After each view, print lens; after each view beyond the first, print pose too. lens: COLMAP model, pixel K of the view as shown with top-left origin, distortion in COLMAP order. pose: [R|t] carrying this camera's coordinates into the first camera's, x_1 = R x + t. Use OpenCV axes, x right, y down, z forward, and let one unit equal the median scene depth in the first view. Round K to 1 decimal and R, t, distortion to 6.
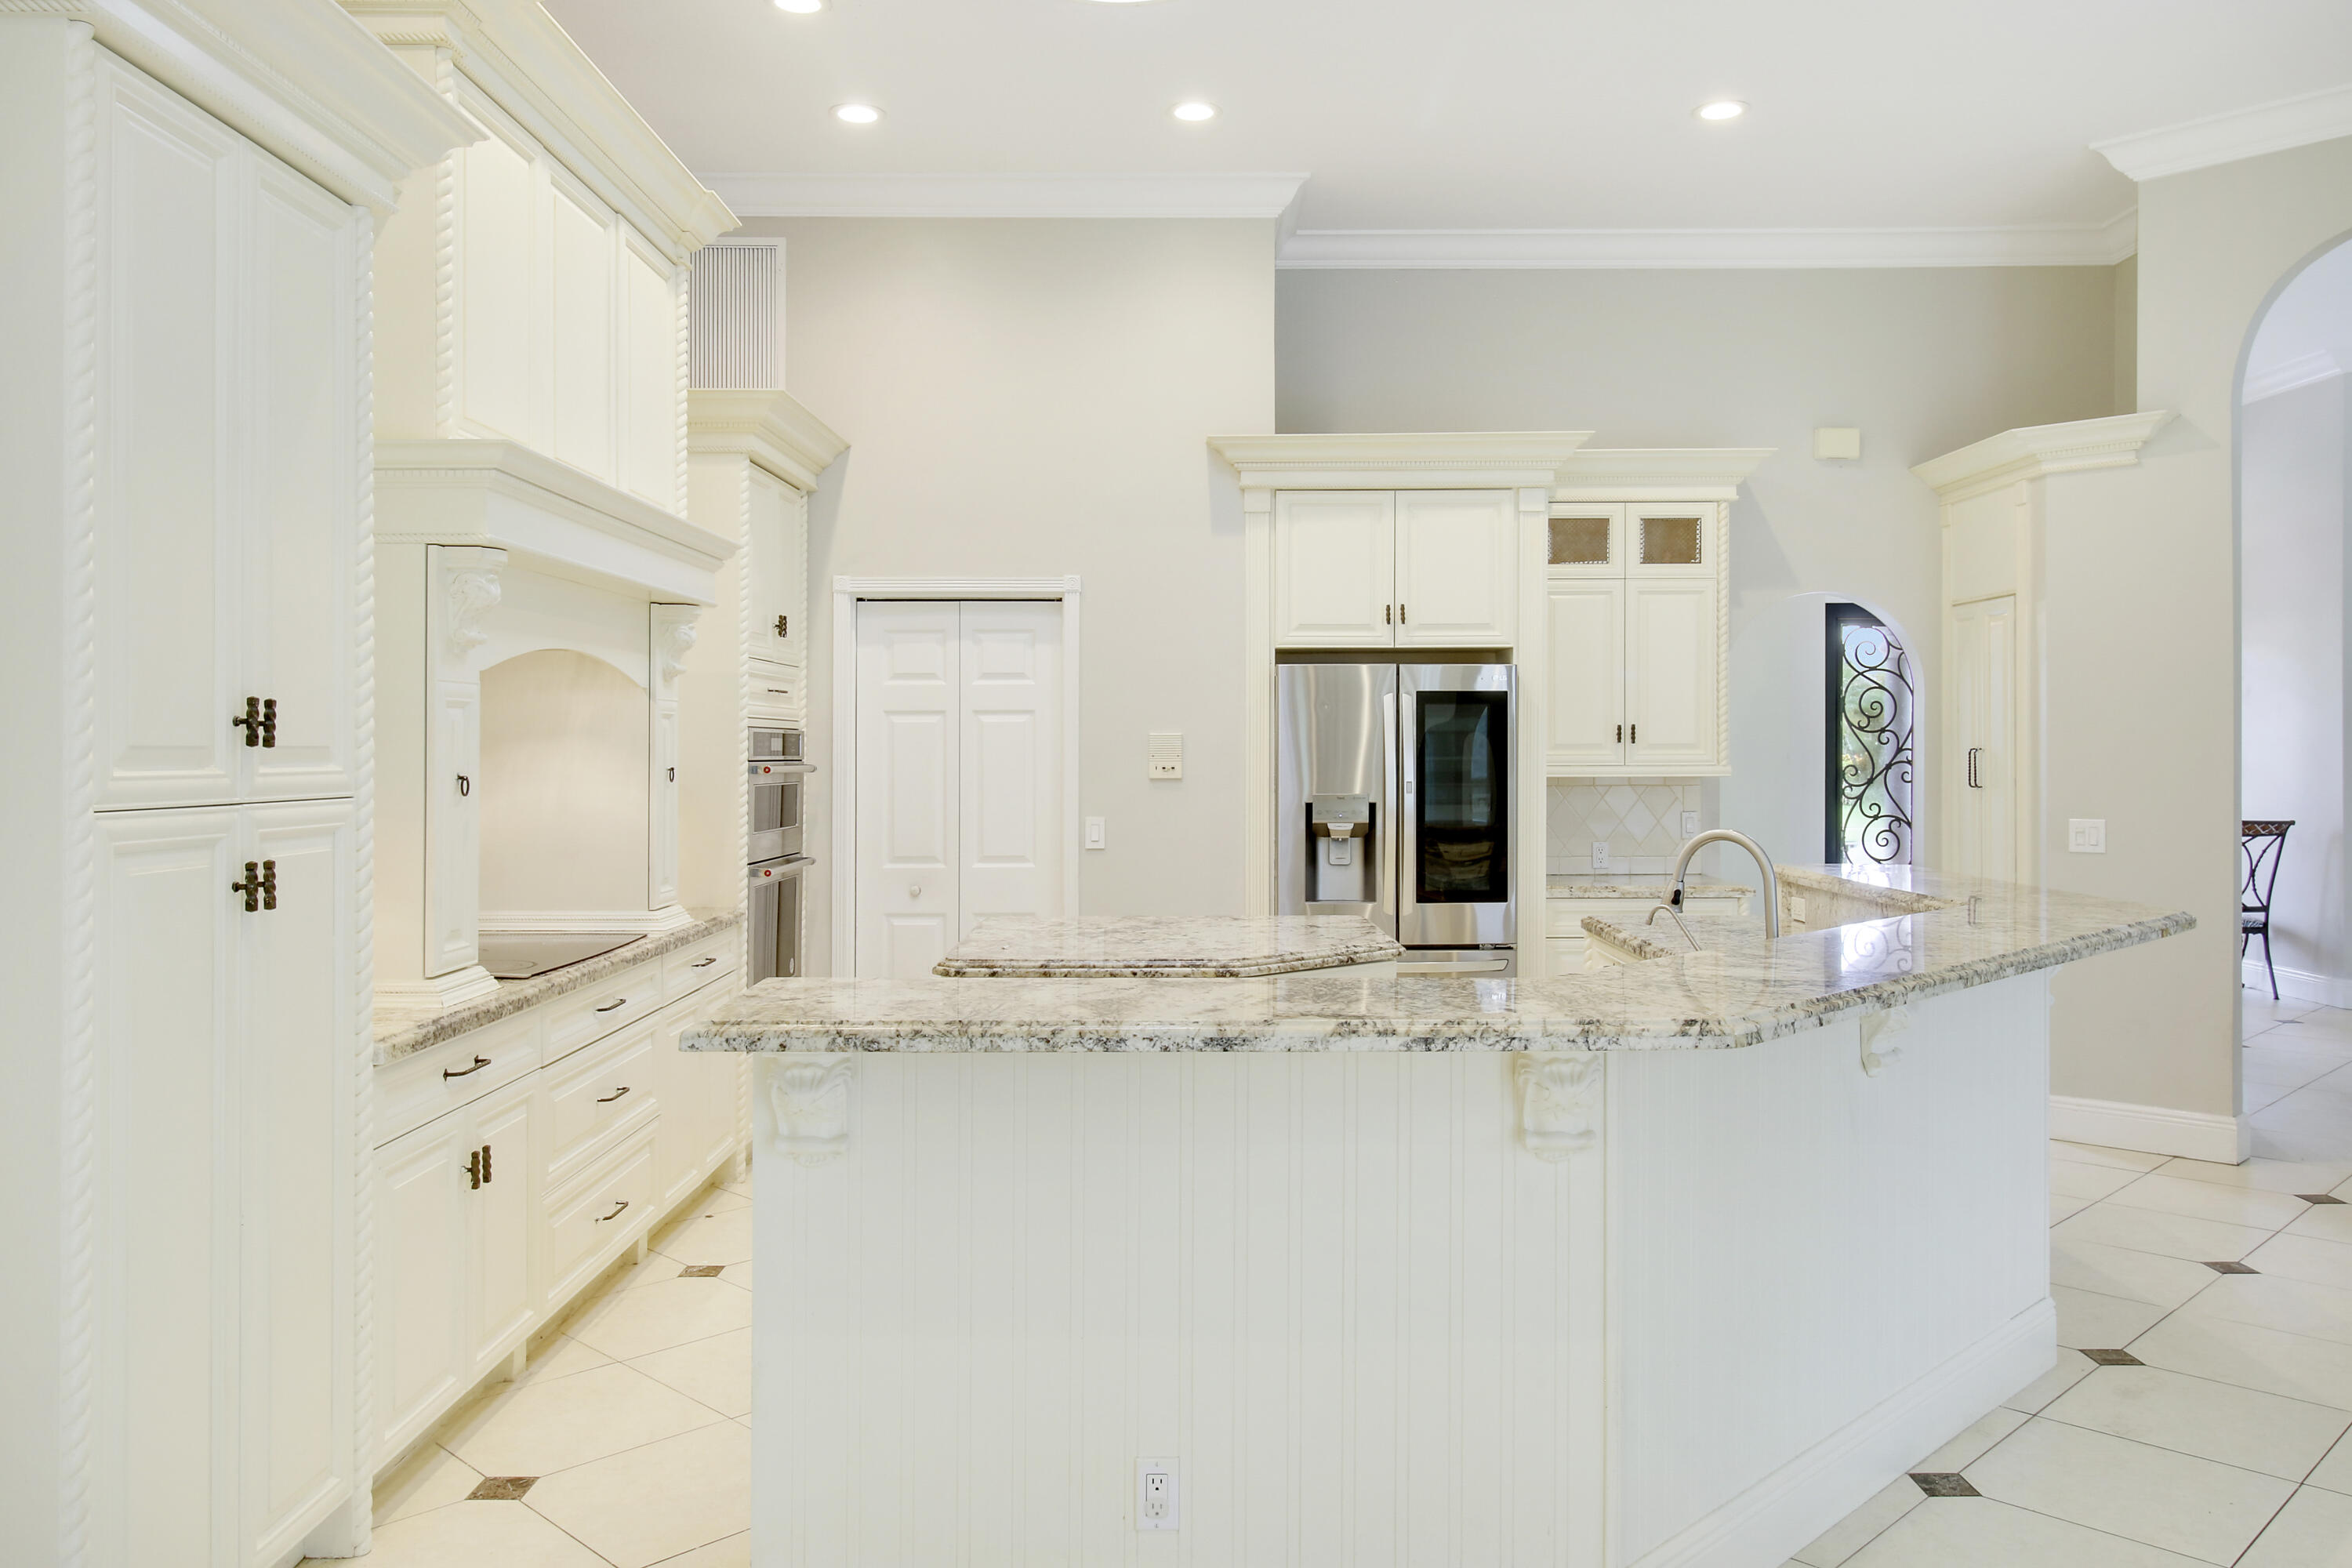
lens RADIAL K [[1747.9, 0, 1192.0], [0, 1747.9, 738.6], [0, 0, 1]] dist [0.012931, -0.000857]
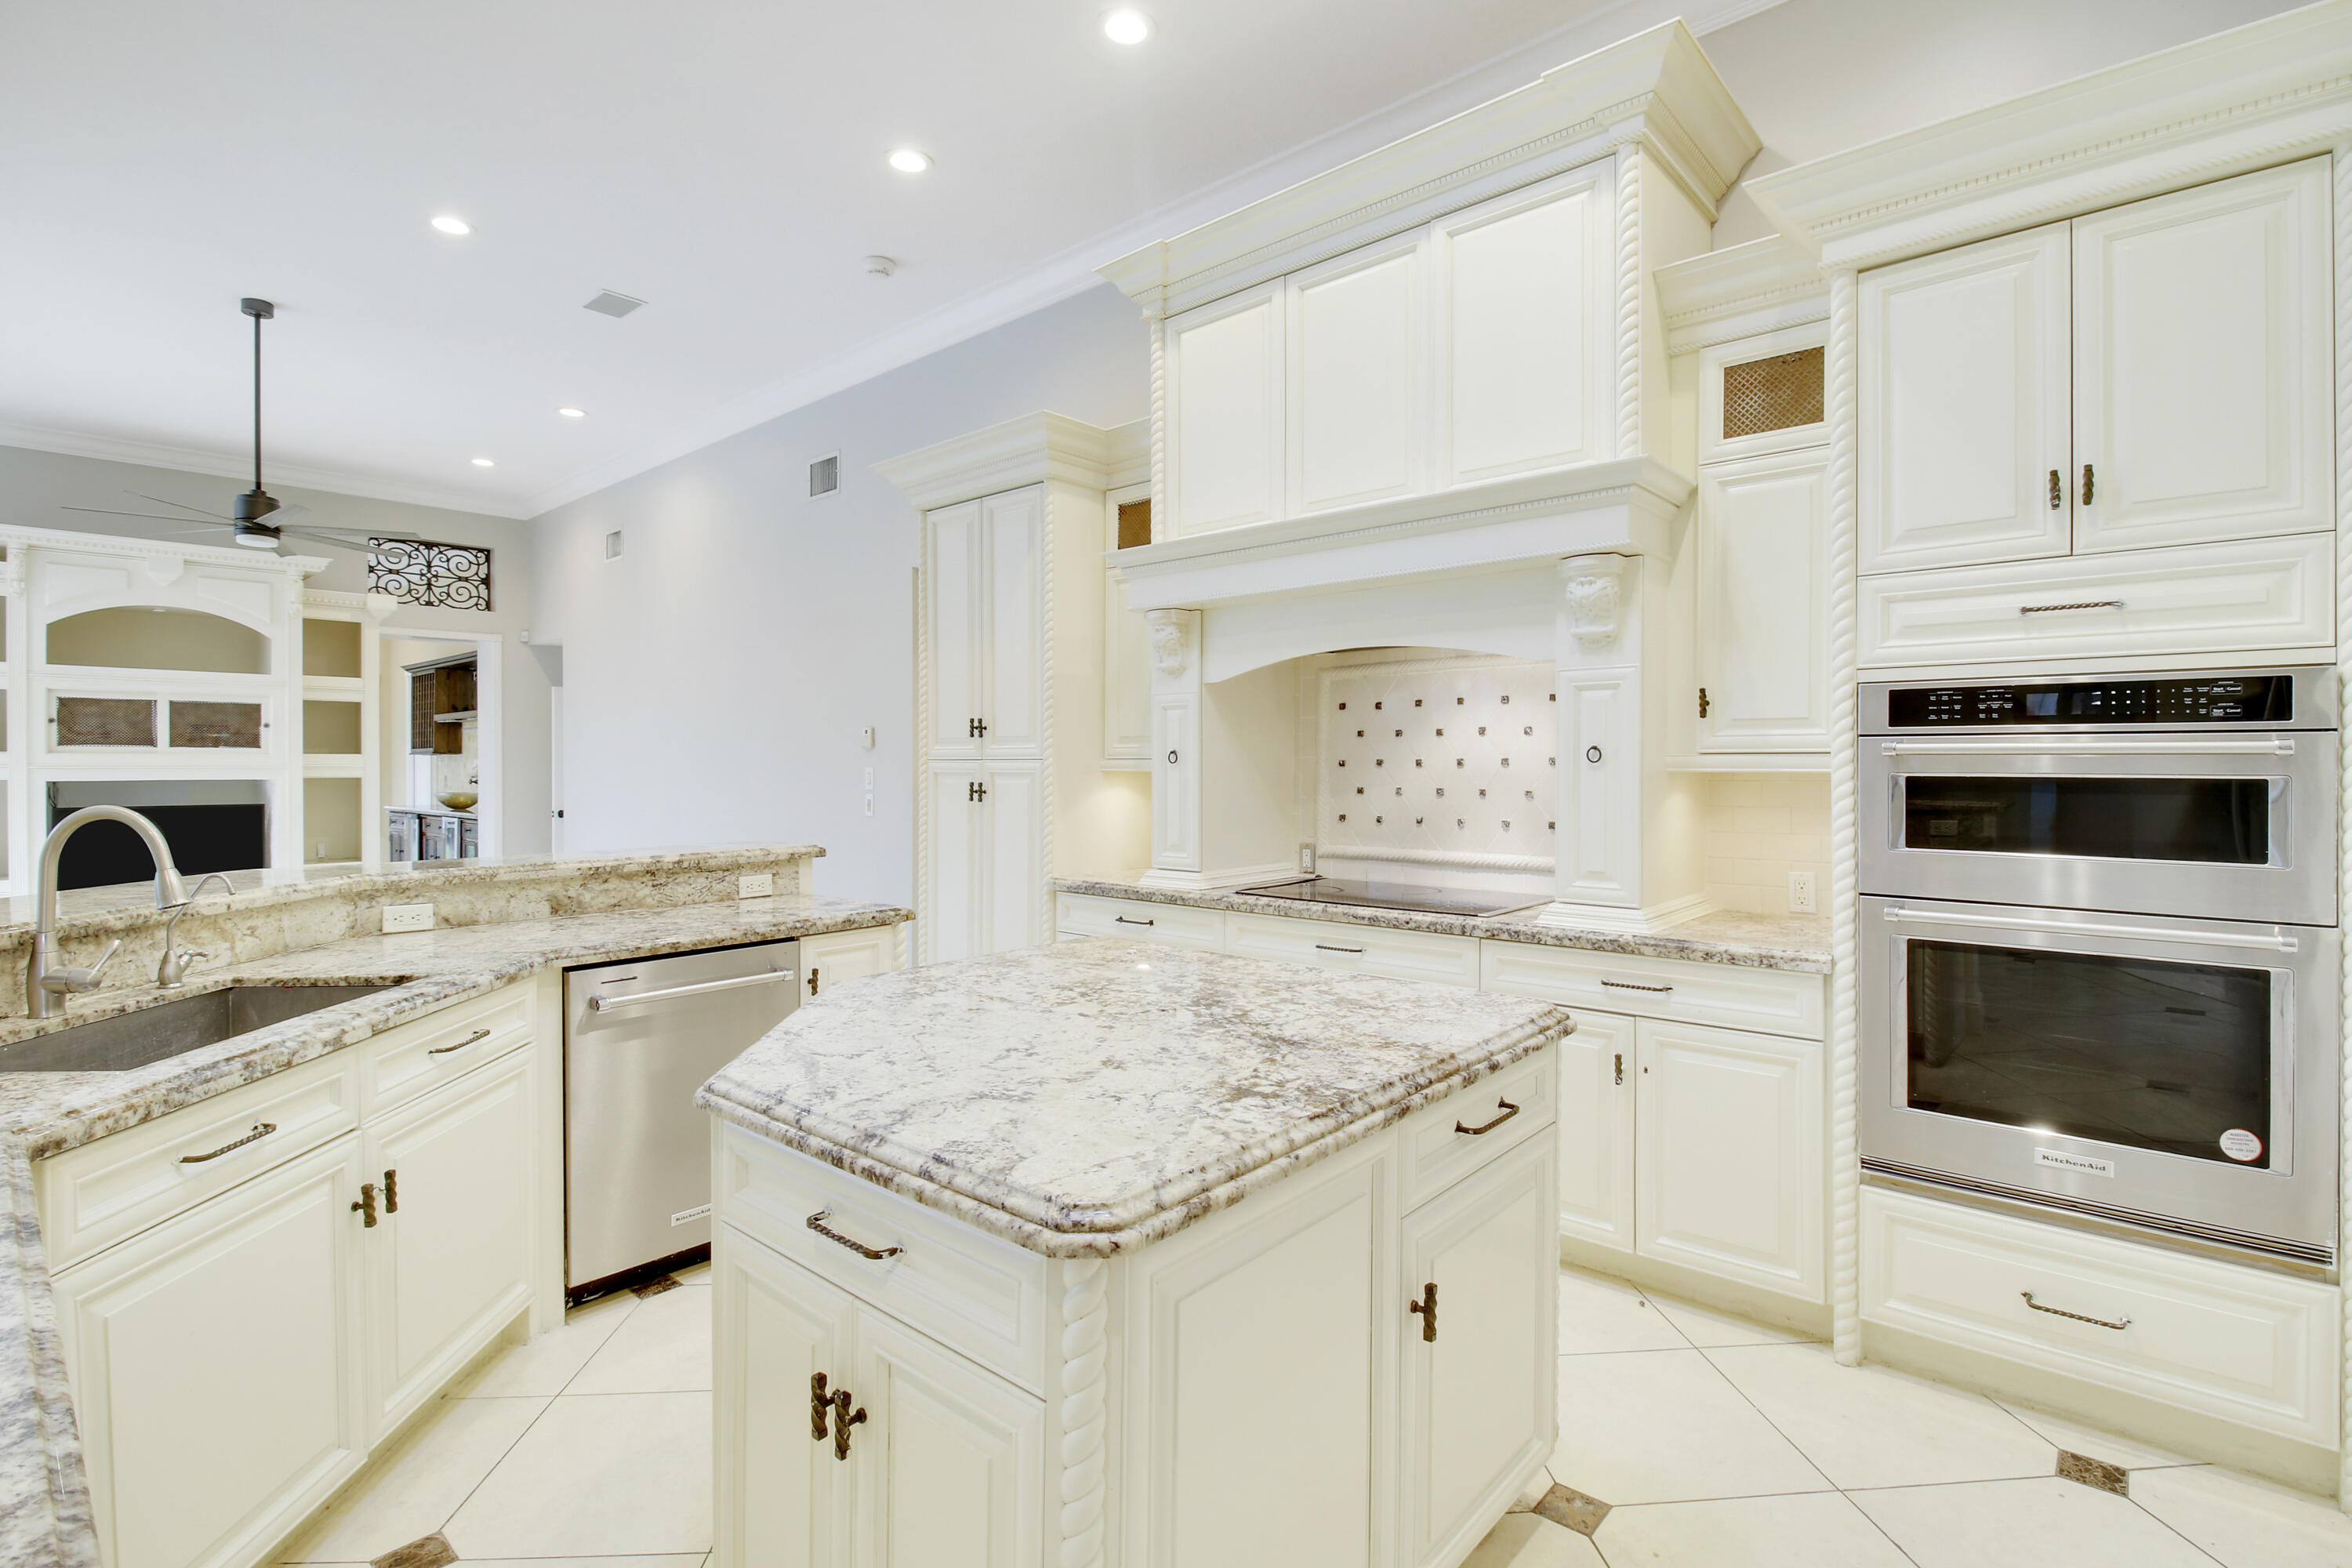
lens RADIAL K [[1098.0, 0, 1190.3], [0, 1098.0, 775.8], [0, 0, 1]] dist [-0.002181, -0.012910]
pose [[-0.663003, 0.010543, -0.748543, 0.192294], [0.006368, 0.999944, 0.008444, 0.020412], [0.748590, 0.000831, -0.663033, 0.957312]]
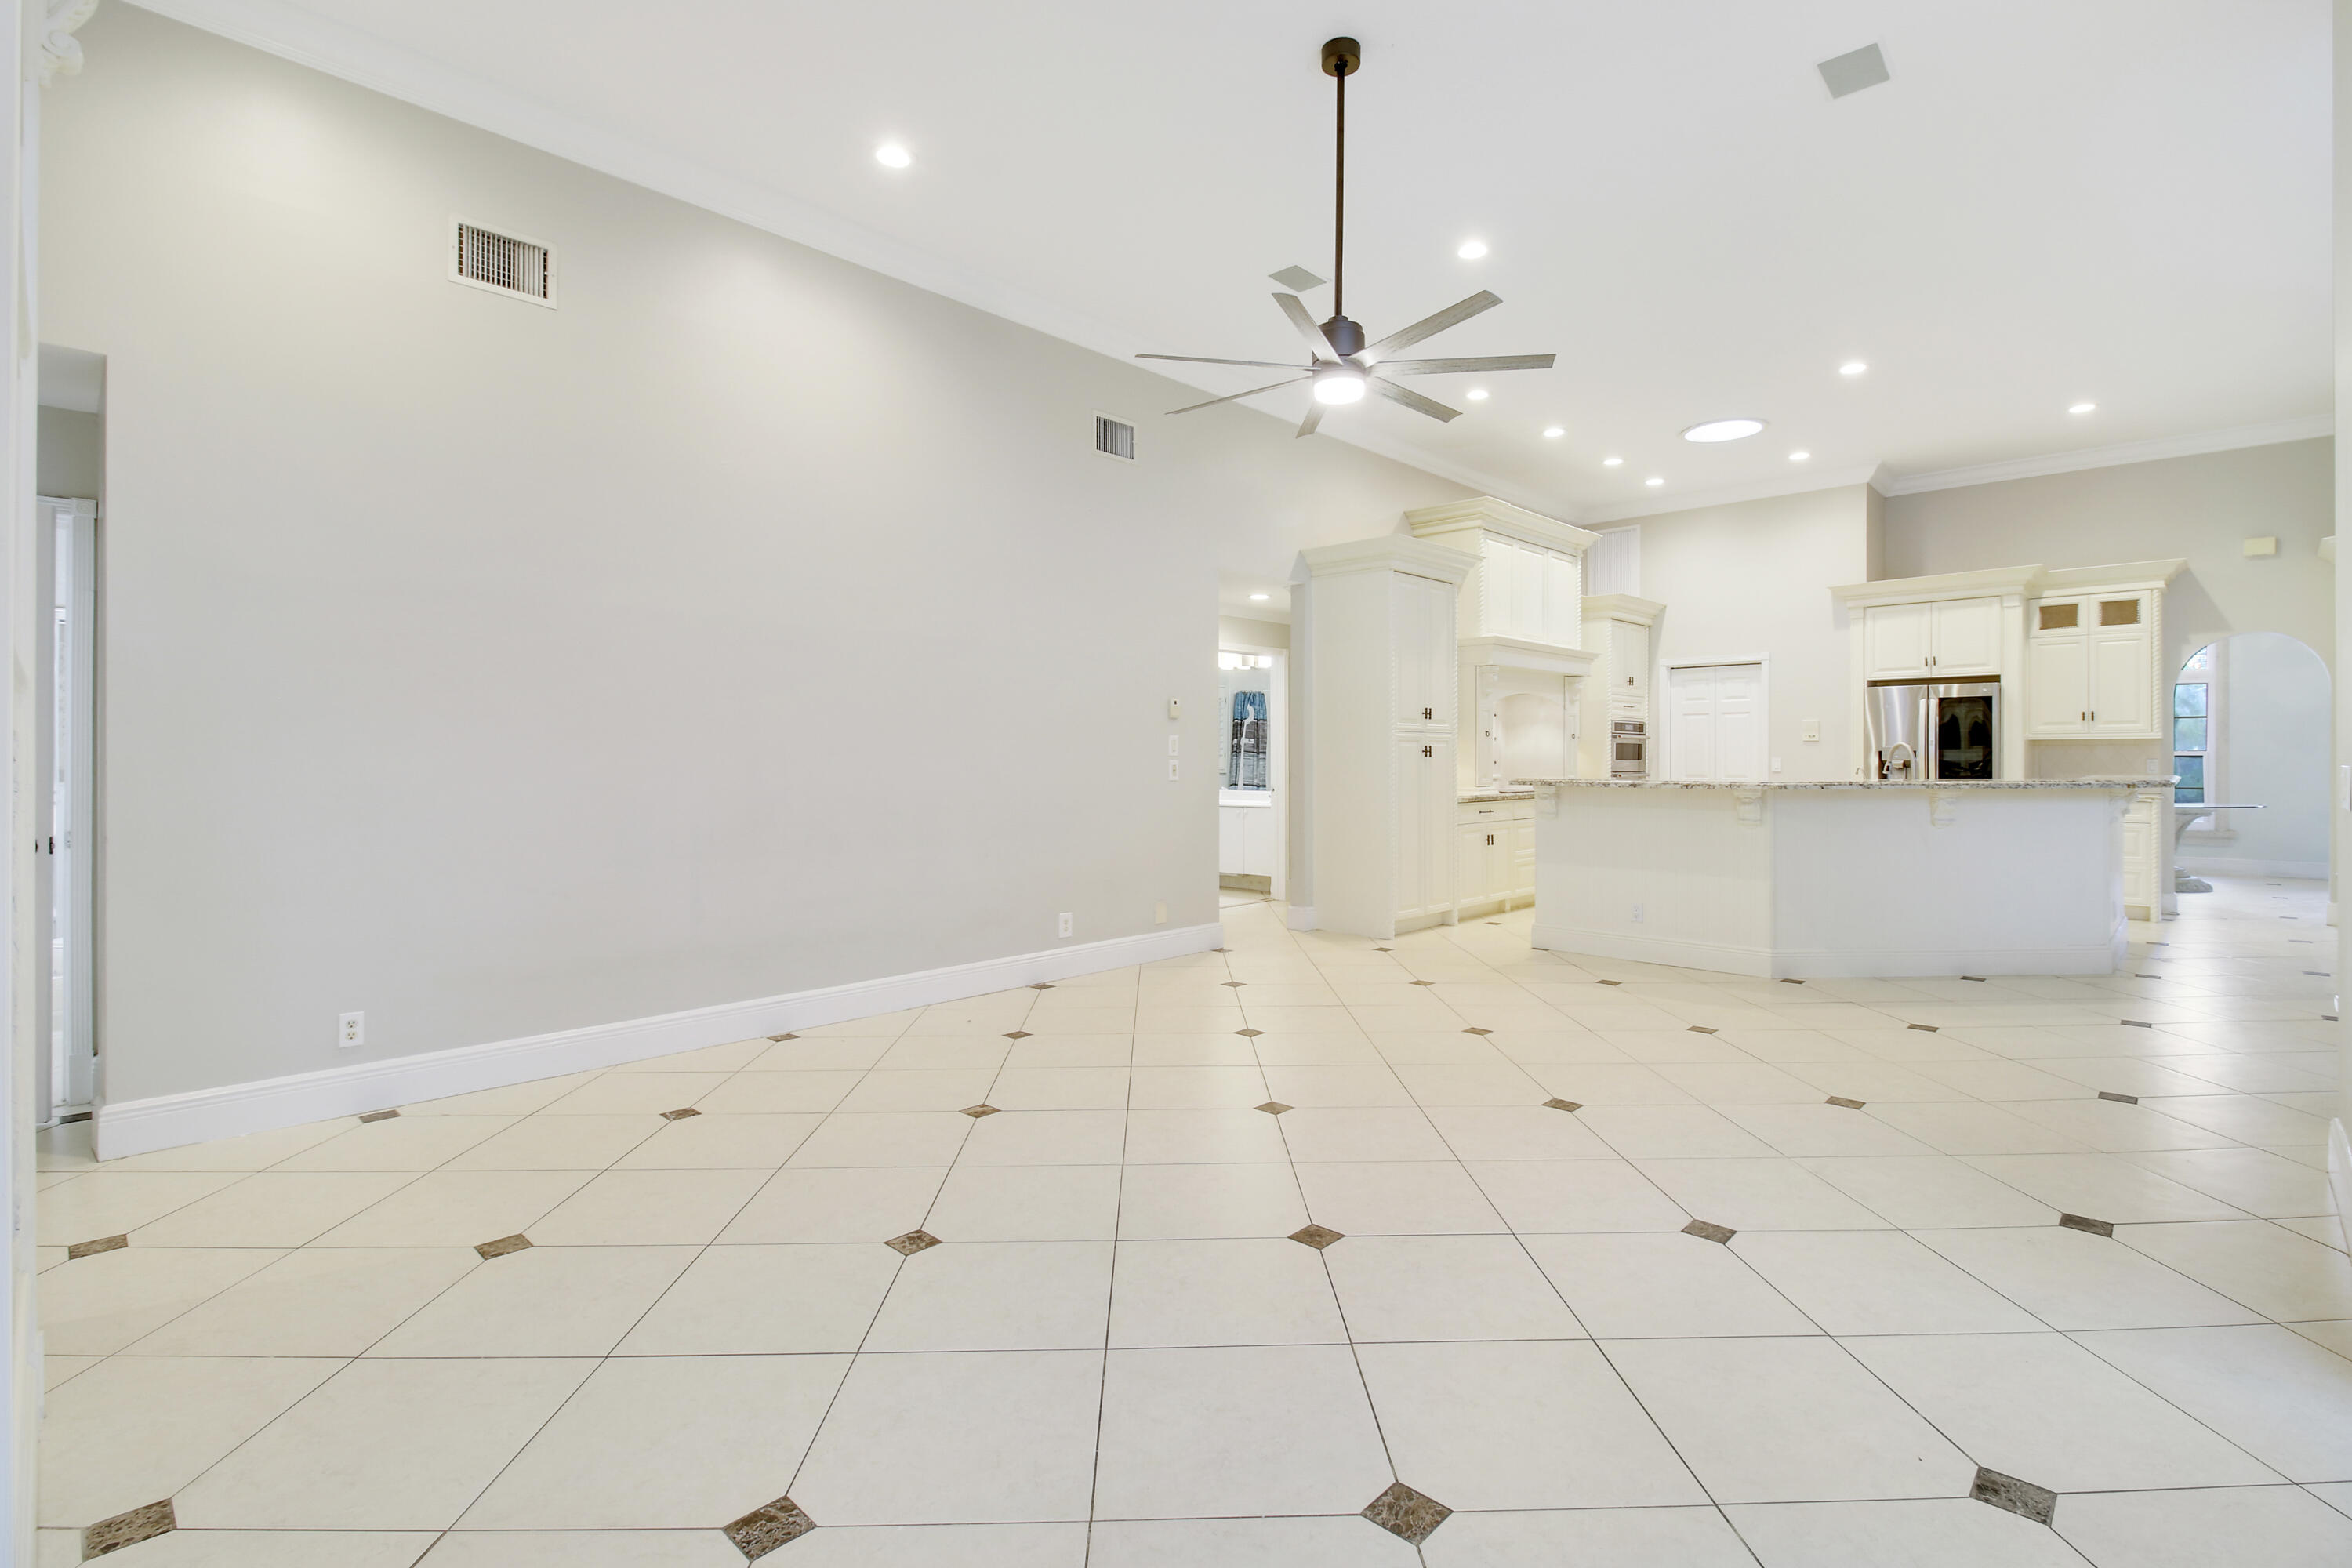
lens RADIAL K [[1102.8, 0, 1182.0], [0, 1102.8, 759.2], [0, 0, 1]] dist [-0.000945, -0.006926]
pose [[0.720284, 0.001337, -0.693678, 0.386205], [0.003875, 0.999975, 0.005951, 0.035409], [0.693668, -0.006975, 0.720261, -0.580794]]
